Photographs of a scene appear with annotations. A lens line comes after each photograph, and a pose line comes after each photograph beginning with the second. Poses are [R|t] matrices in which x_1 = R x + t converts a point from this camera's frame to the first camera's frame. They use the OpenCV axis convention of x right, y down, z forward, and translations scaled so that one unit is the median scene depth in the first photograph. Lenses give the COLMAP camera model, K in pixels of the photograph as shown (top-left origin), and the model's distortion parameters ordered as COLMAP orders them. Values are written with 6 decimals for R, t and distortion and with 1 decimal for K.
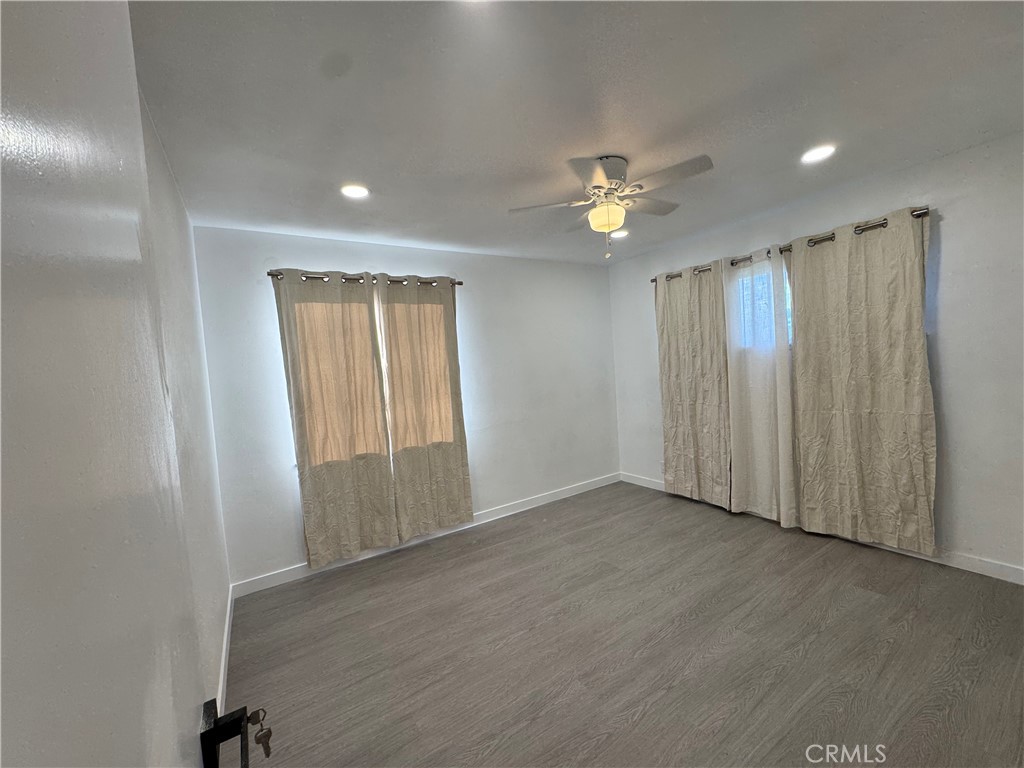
lens RADIAL K [[409.9, 0, 512.0], [0, 409.9, 384.0], [0, 0, 1]] dist [-0.003265, -0.000202]
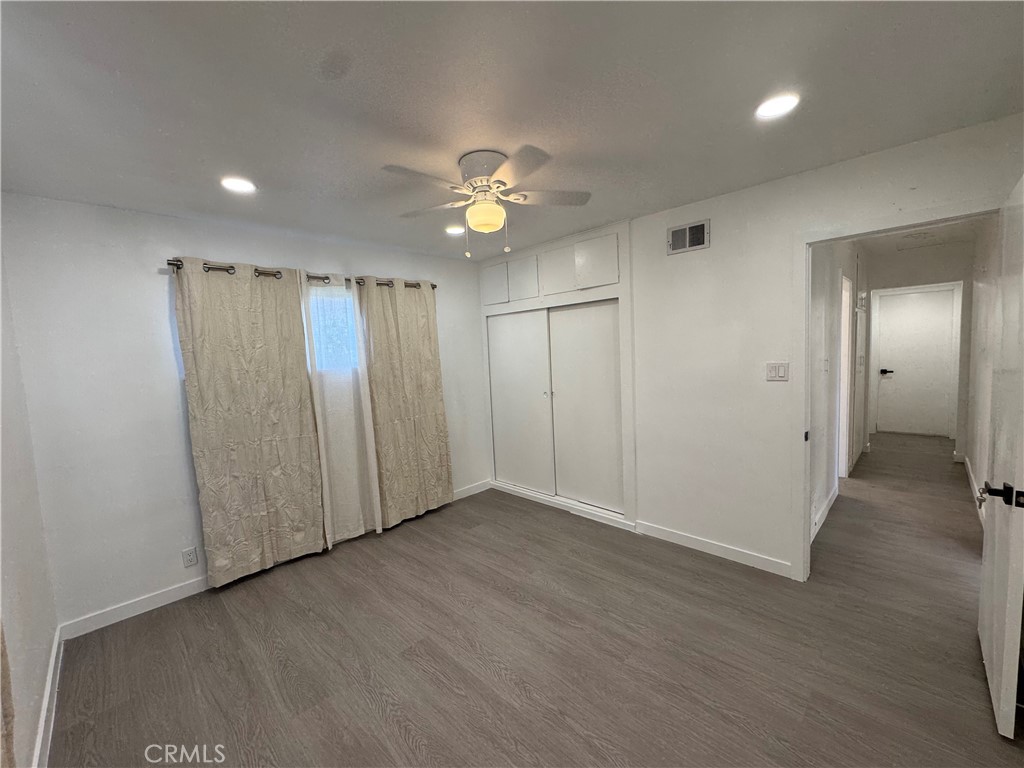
lens RADIAL K [[409.9, 0, 512.0], [0, 409.9, 384.0], [0, 0, 1]] dist [-0.003265, -0.000202]
pose [[-0.208488, -0.001689, 0.978023, -0.469778], [0.106289, 0.994037, 0.024375, -0.035440], [-0.972232, 0.109035, -0.207065, 0.809250]]
